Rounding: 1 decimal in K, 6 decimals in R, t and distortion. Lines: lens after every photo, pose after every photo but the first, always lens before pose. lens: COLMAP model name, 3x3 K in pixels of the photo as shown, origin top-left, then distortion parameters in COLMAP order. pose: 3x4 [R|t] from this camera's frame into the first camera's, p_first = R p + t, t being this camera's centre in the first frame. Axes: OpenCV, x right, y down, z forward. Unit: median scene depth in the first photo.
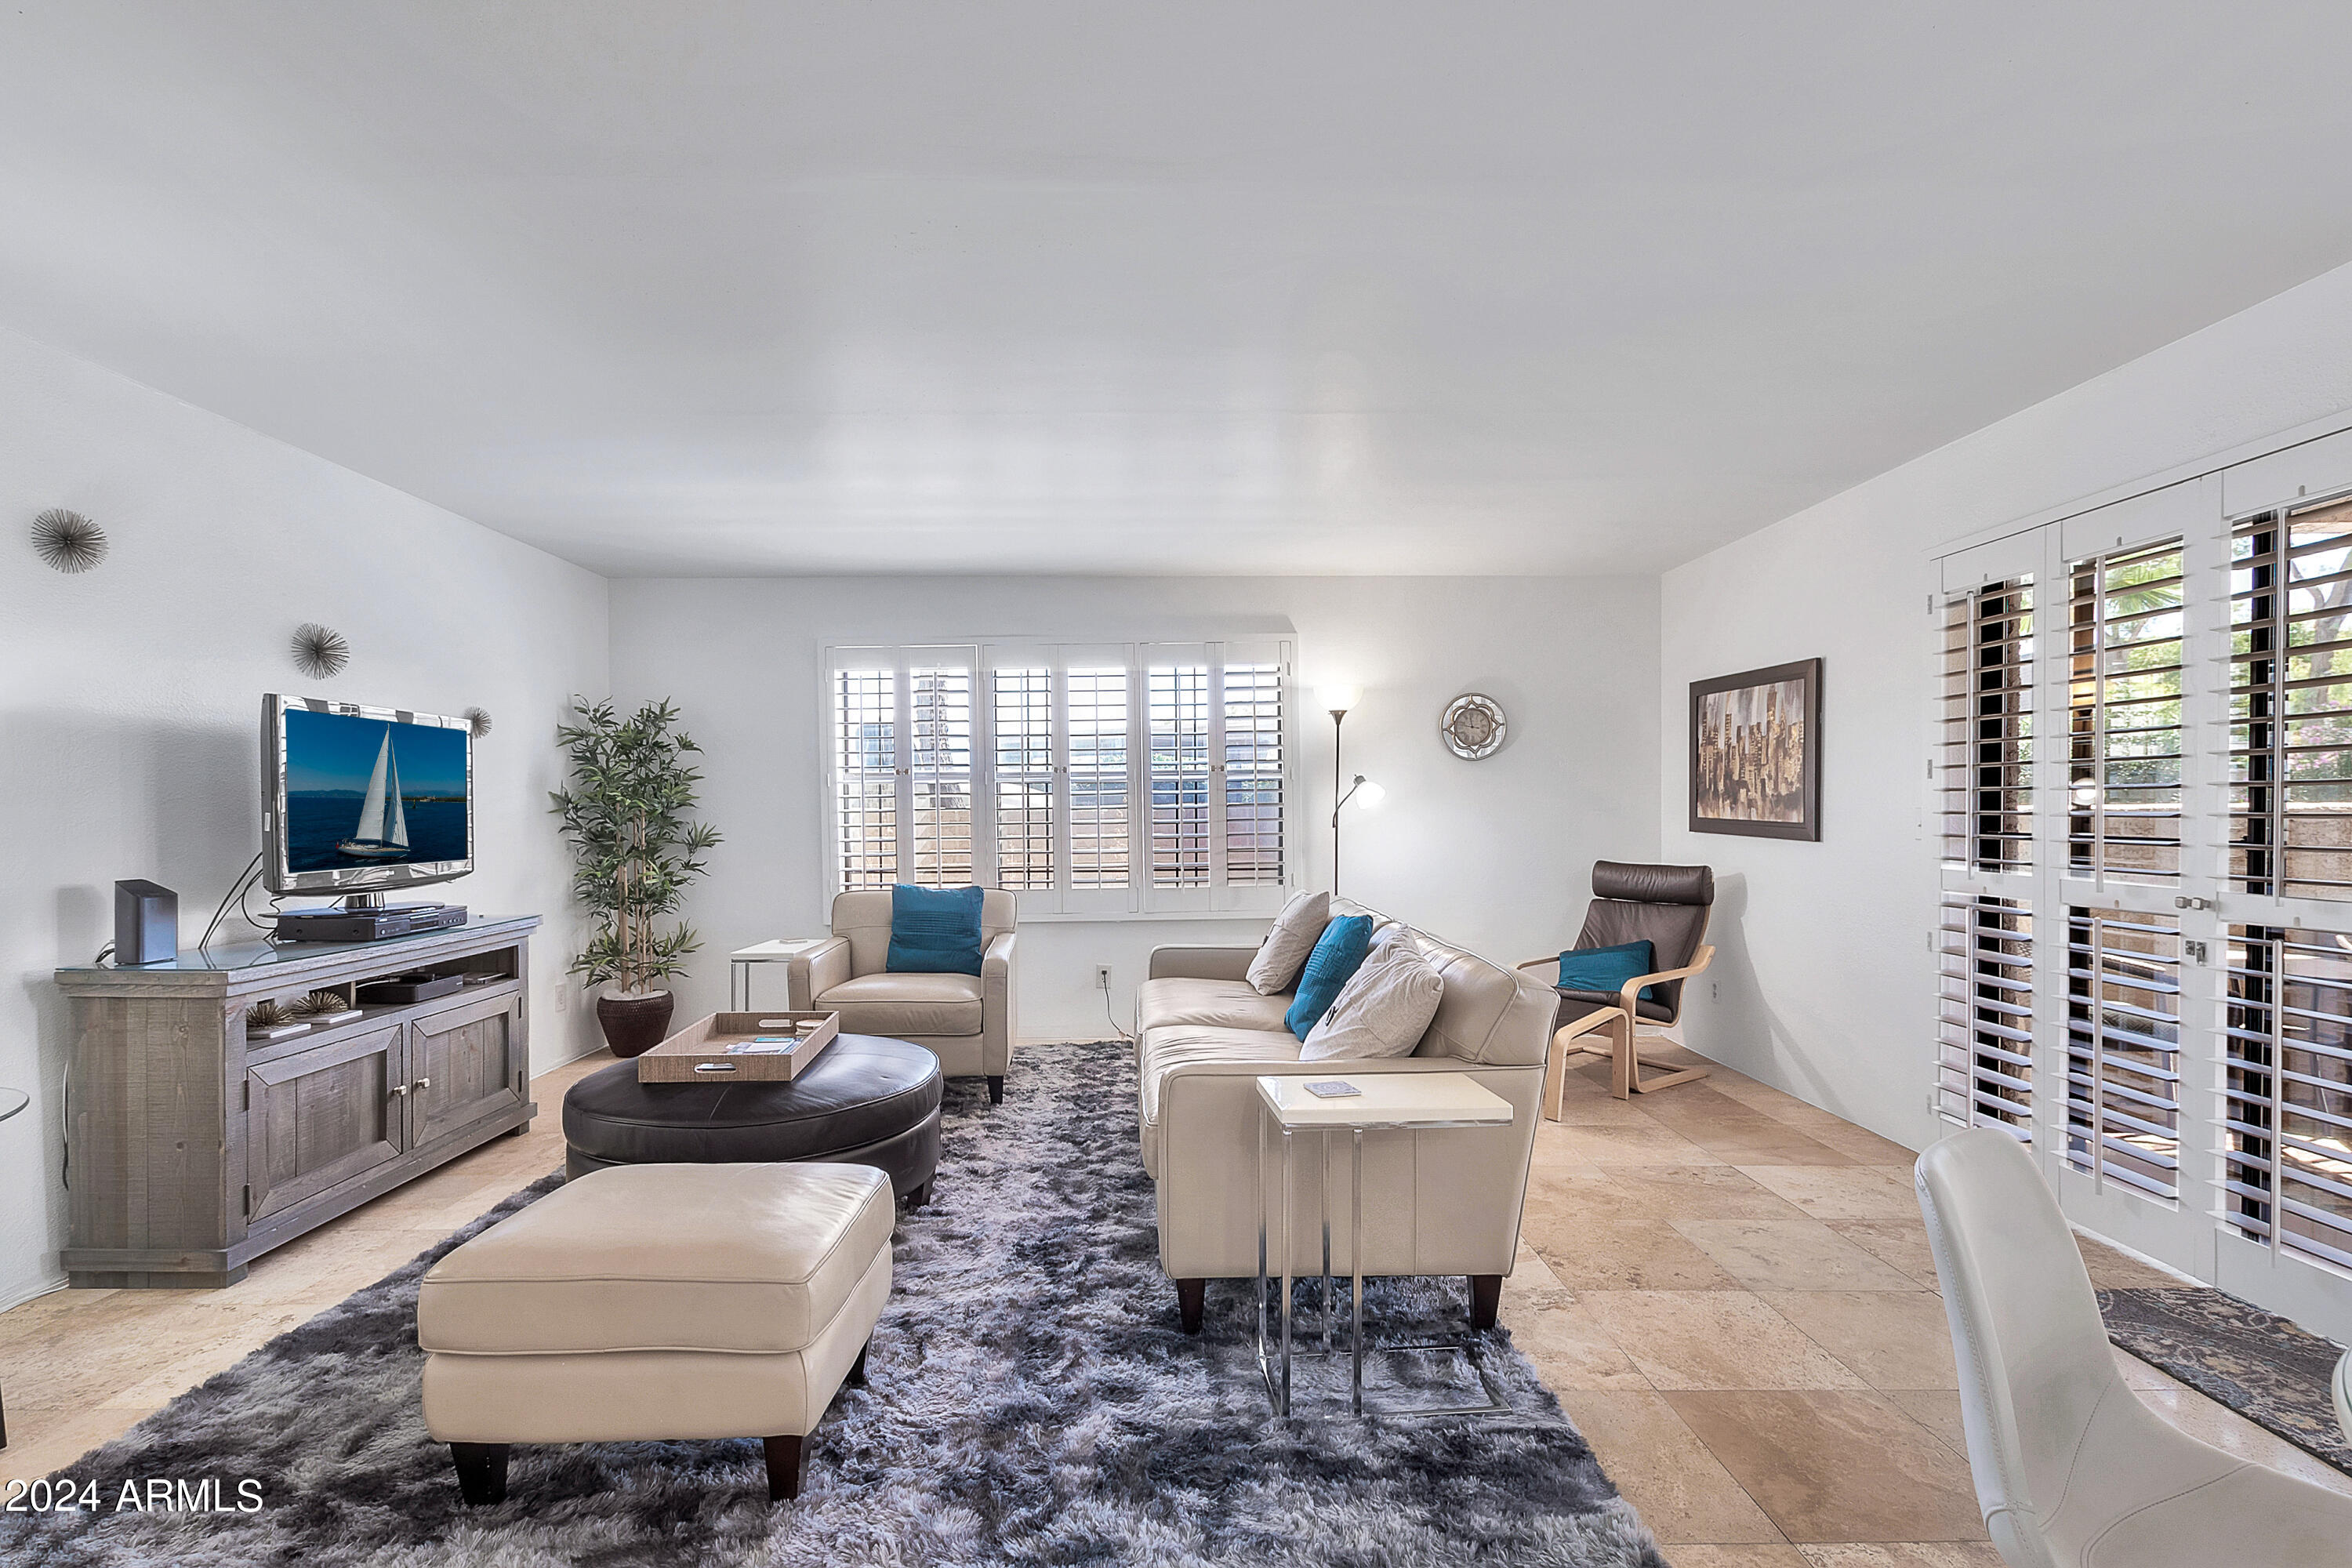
lens RADIAL K [[1038.1, 0, 1154.5], [0, 1038.1, 834.9], [0, 0, 1]] dist [0.011106, -0.003842]
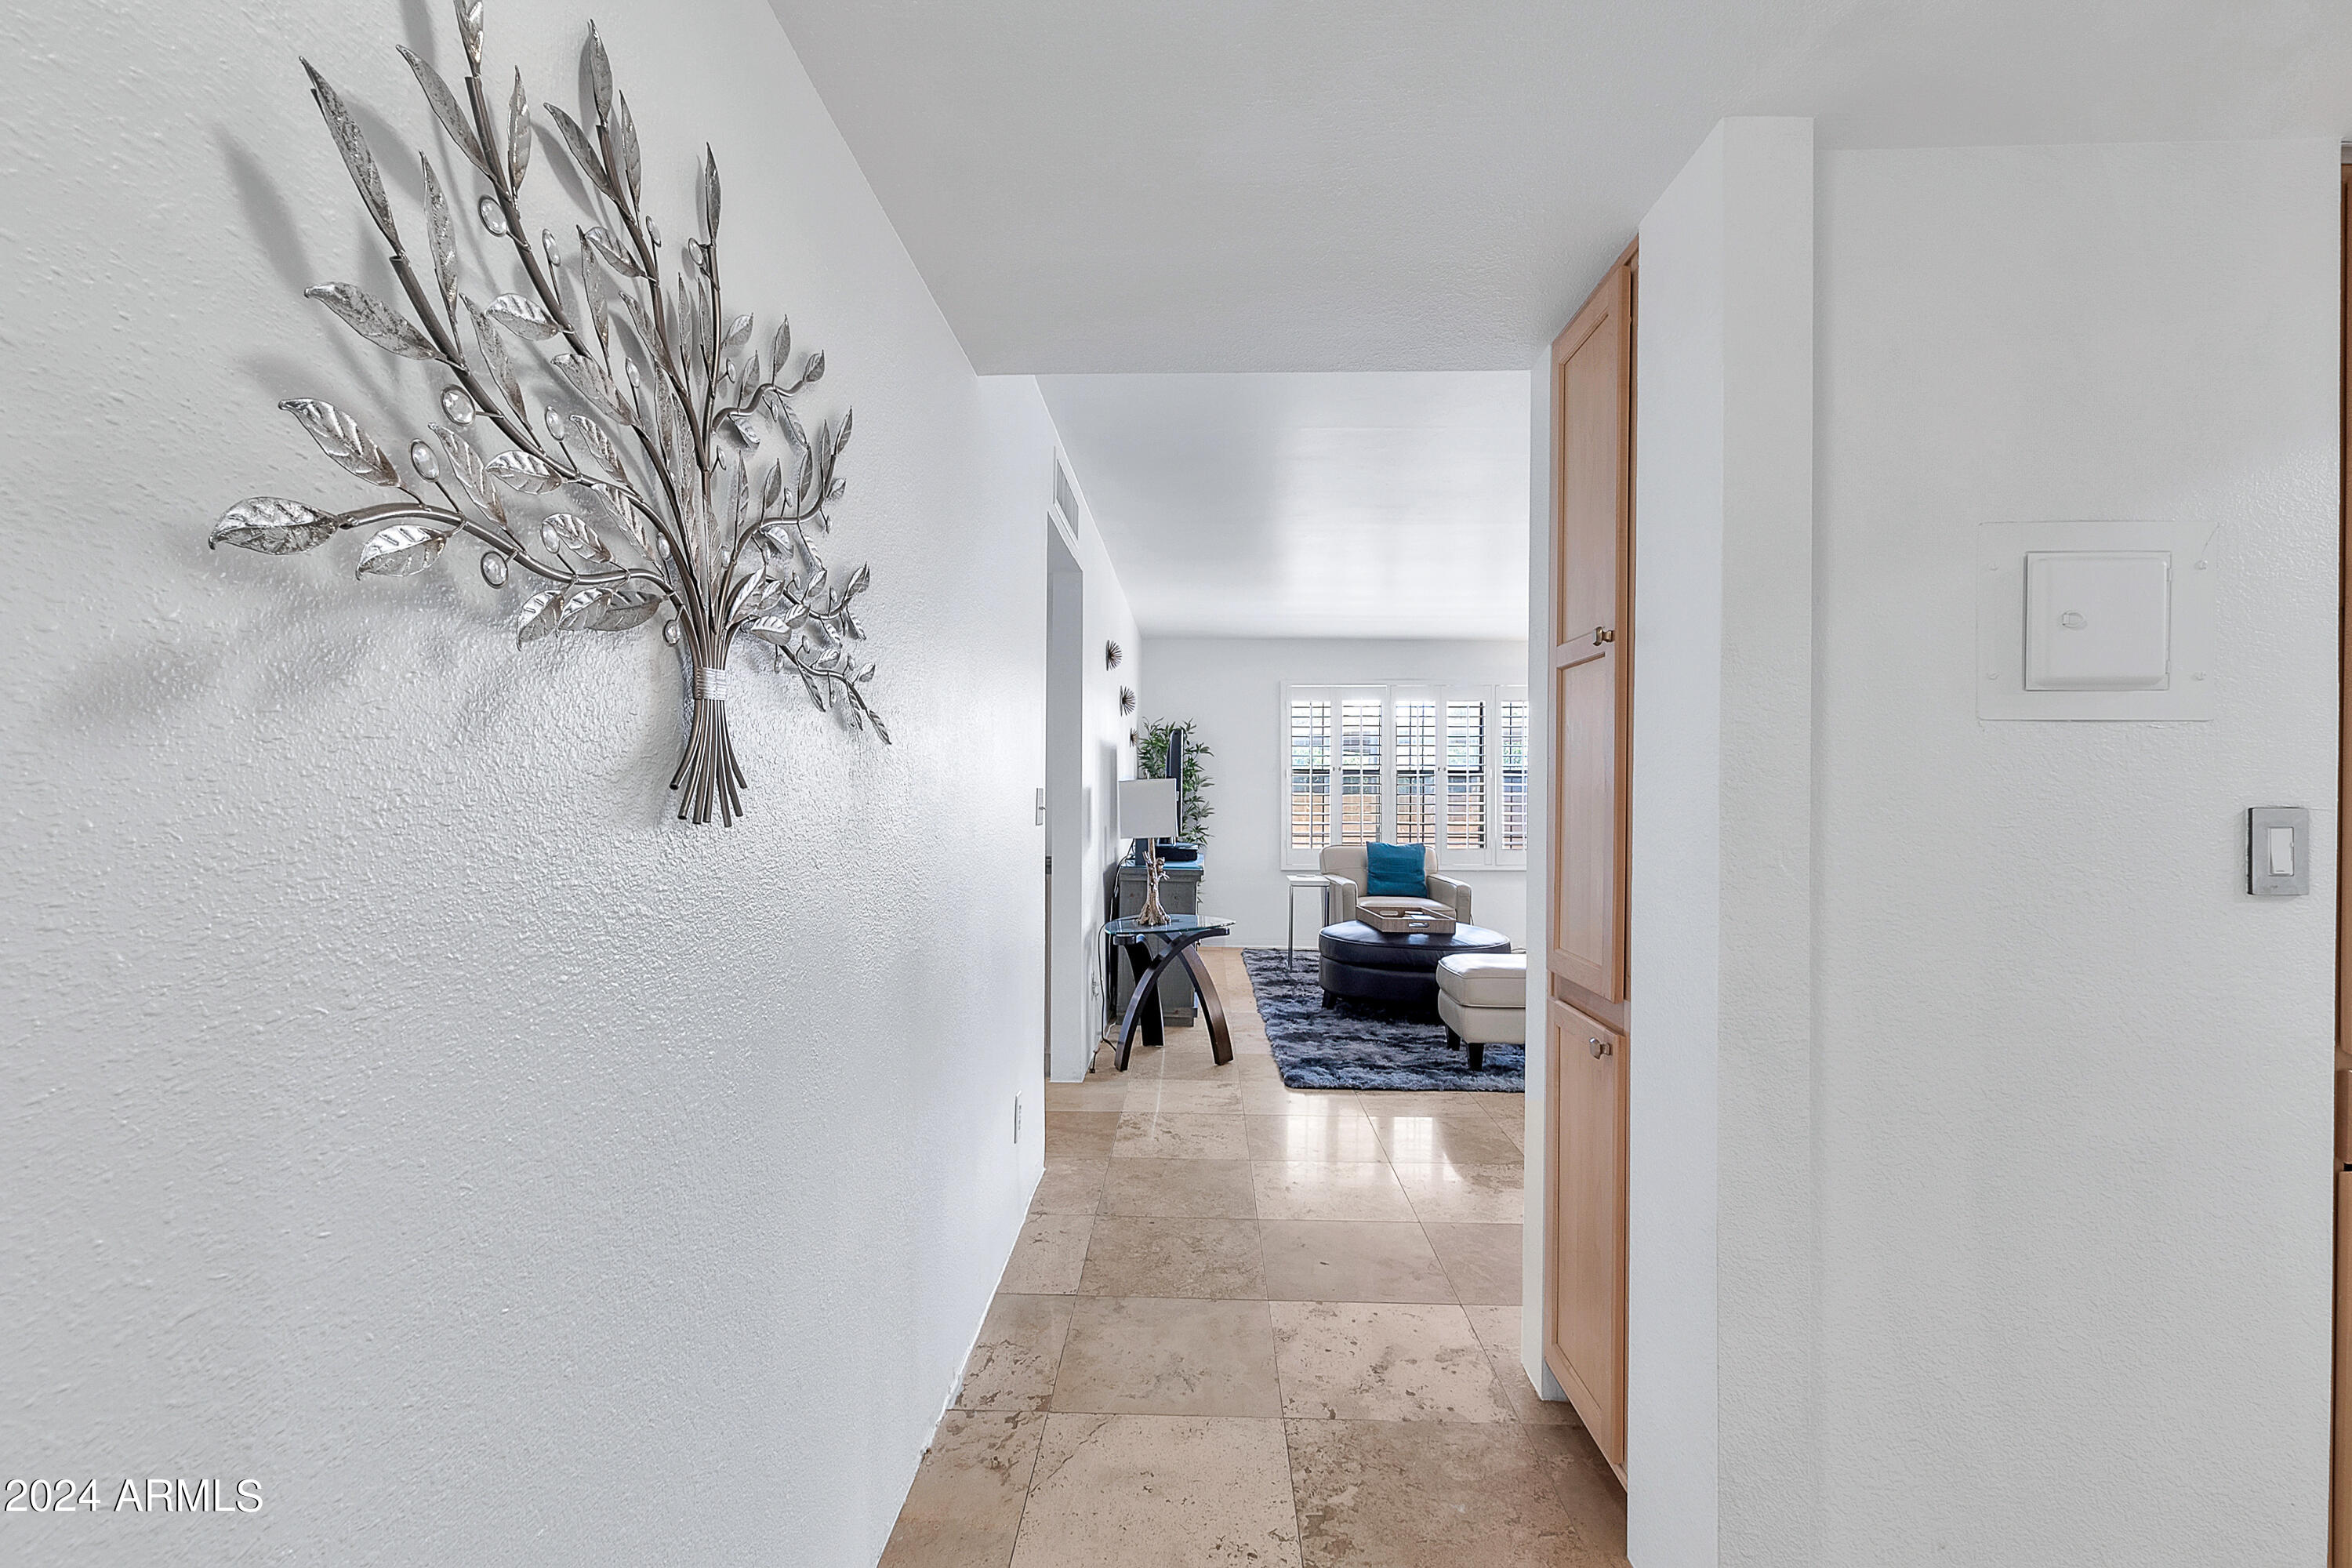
lens RADIAL K [[1038.1, 0, 1171.6], [0, 1038.1, 861.1], [0, 0, 1]] dist [0.011106, -0.003842]
pose [[0.999363, 0.014774, -0.032485, -0.509361], [-0.013520, 0.999168, 0.038471, 0.020469], [0.033027, -0.038007, 0.998732, -0.582738]]
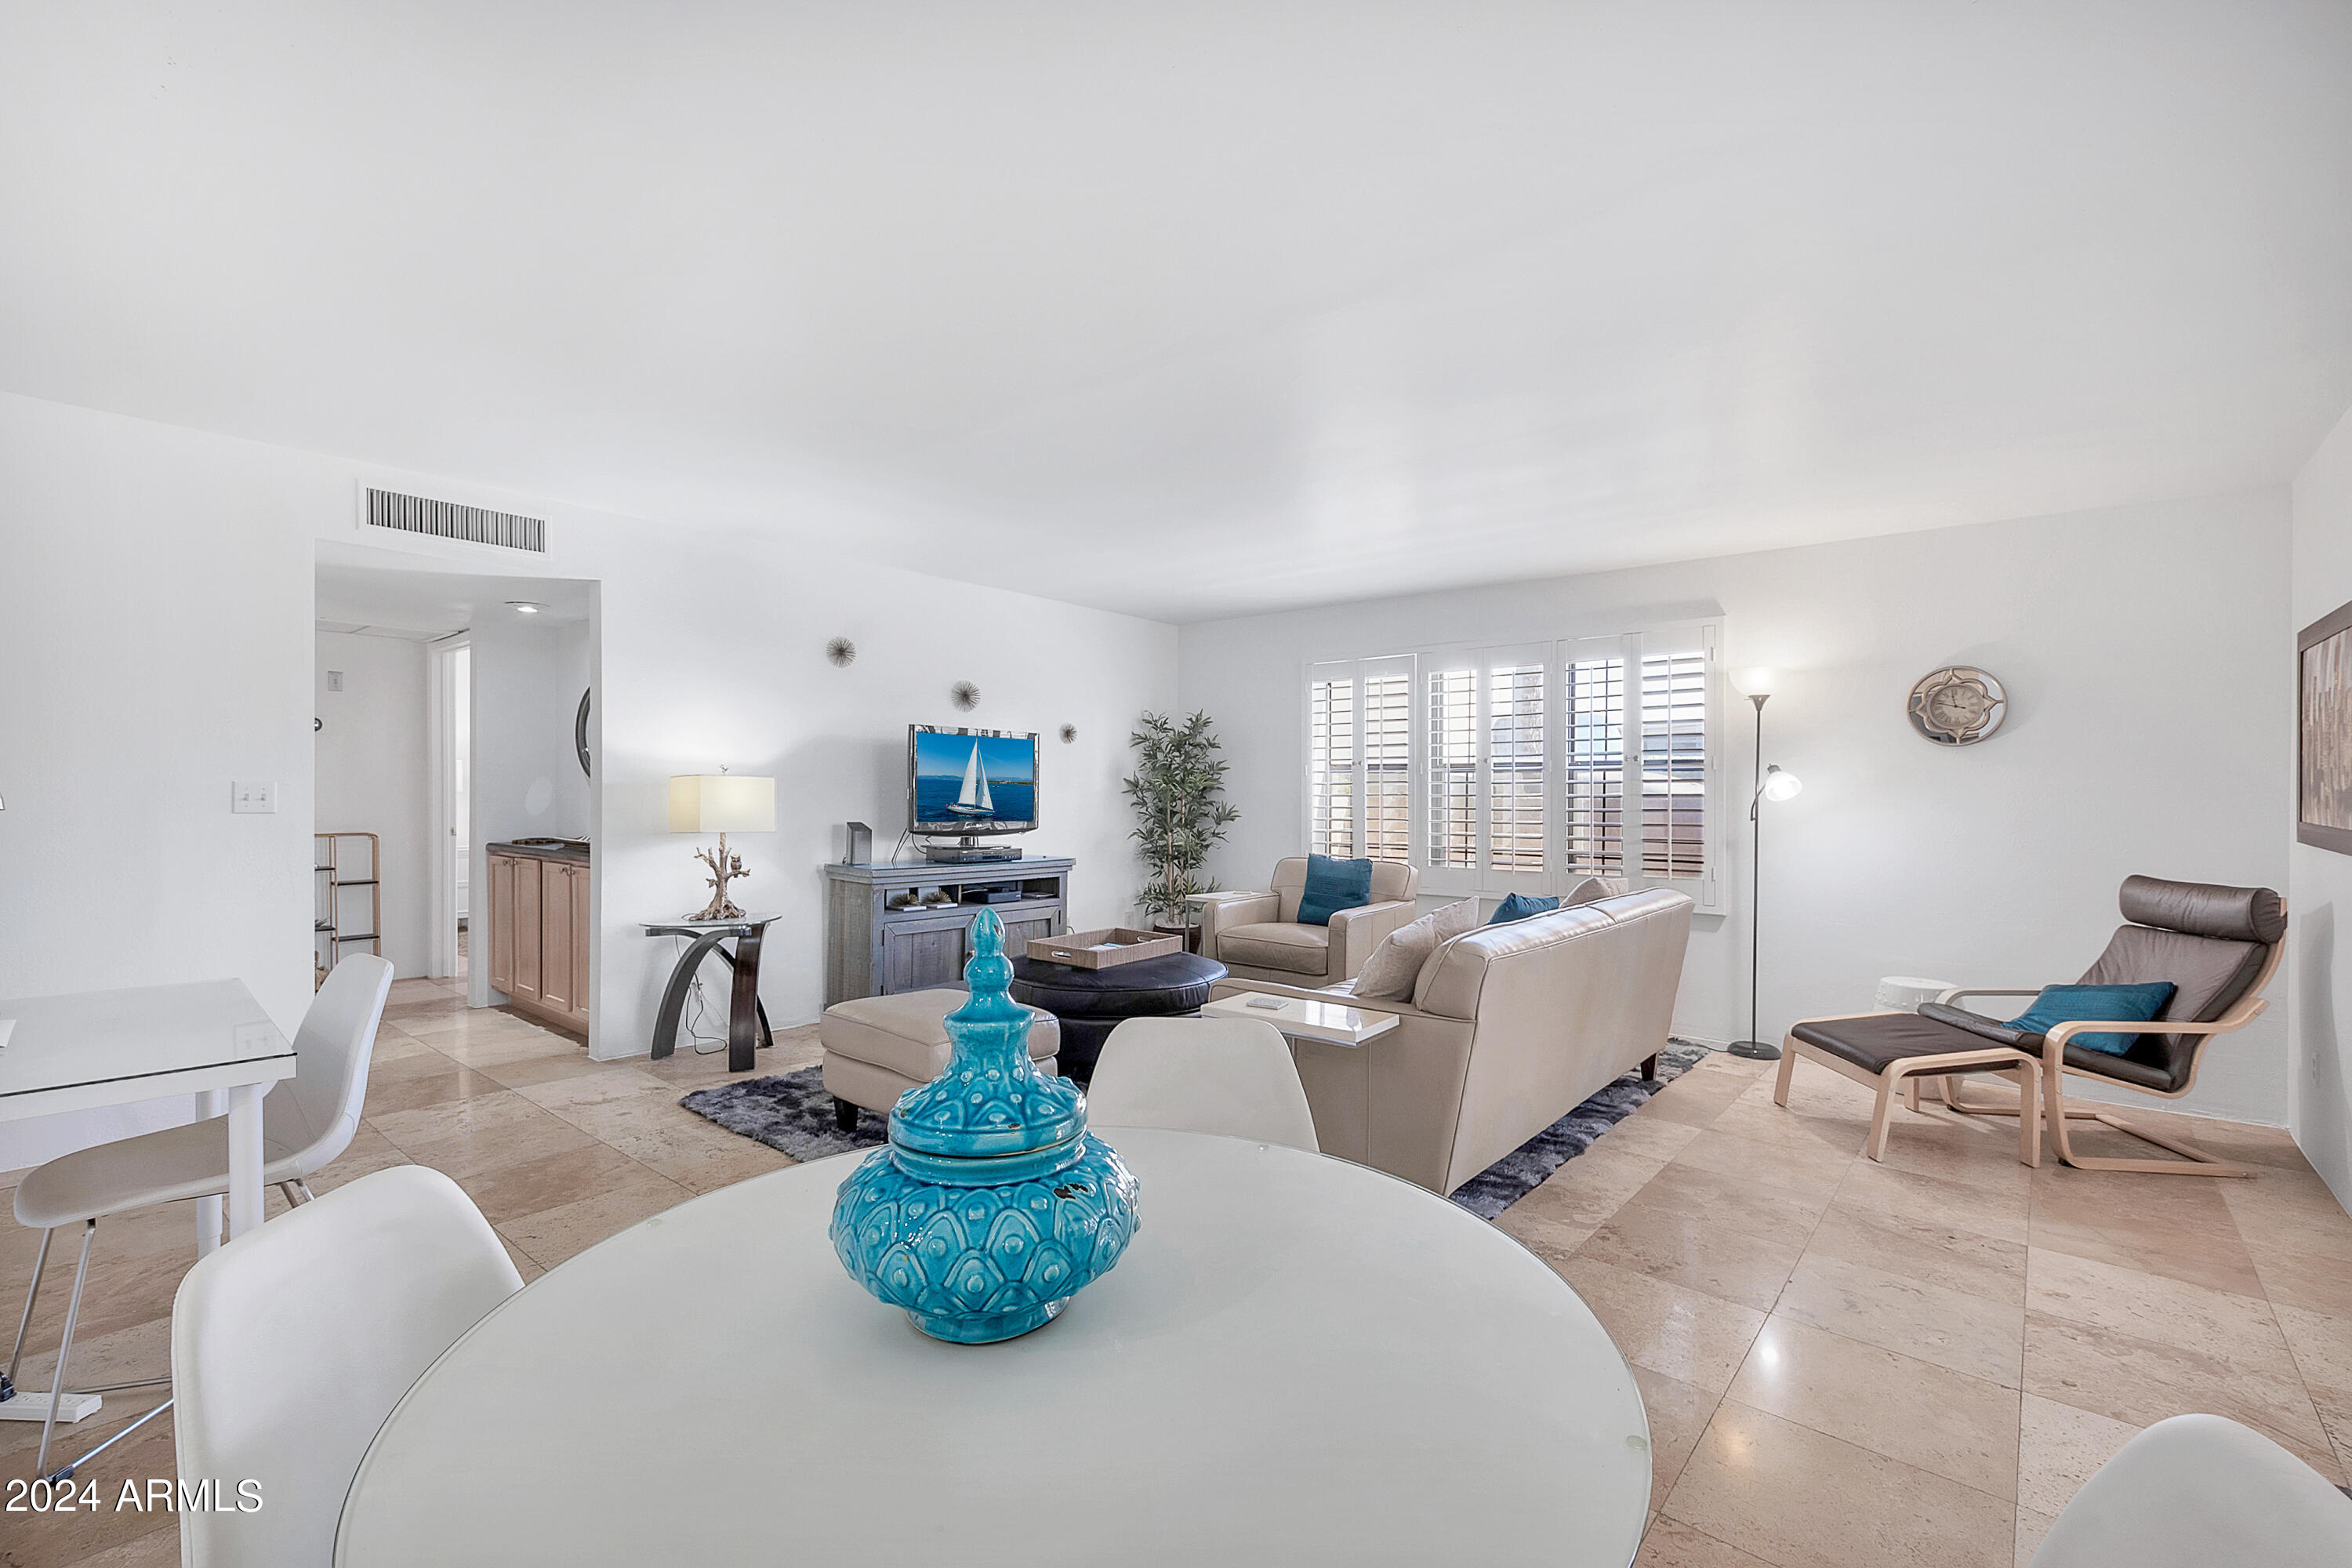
lens RADIAL K [[1038.1, 0, 1185.0], [0, 1038.1, 793.4], [0, 0, 1]] dist [0.011106, -0.003842]
pose [[0.756781, 0.014230, -0.653514, 0.455404], [-0.032989, 0.999320, -0.016441, 0.000561], [0.652836, 0.034001, 0.756736, -0.043918]]
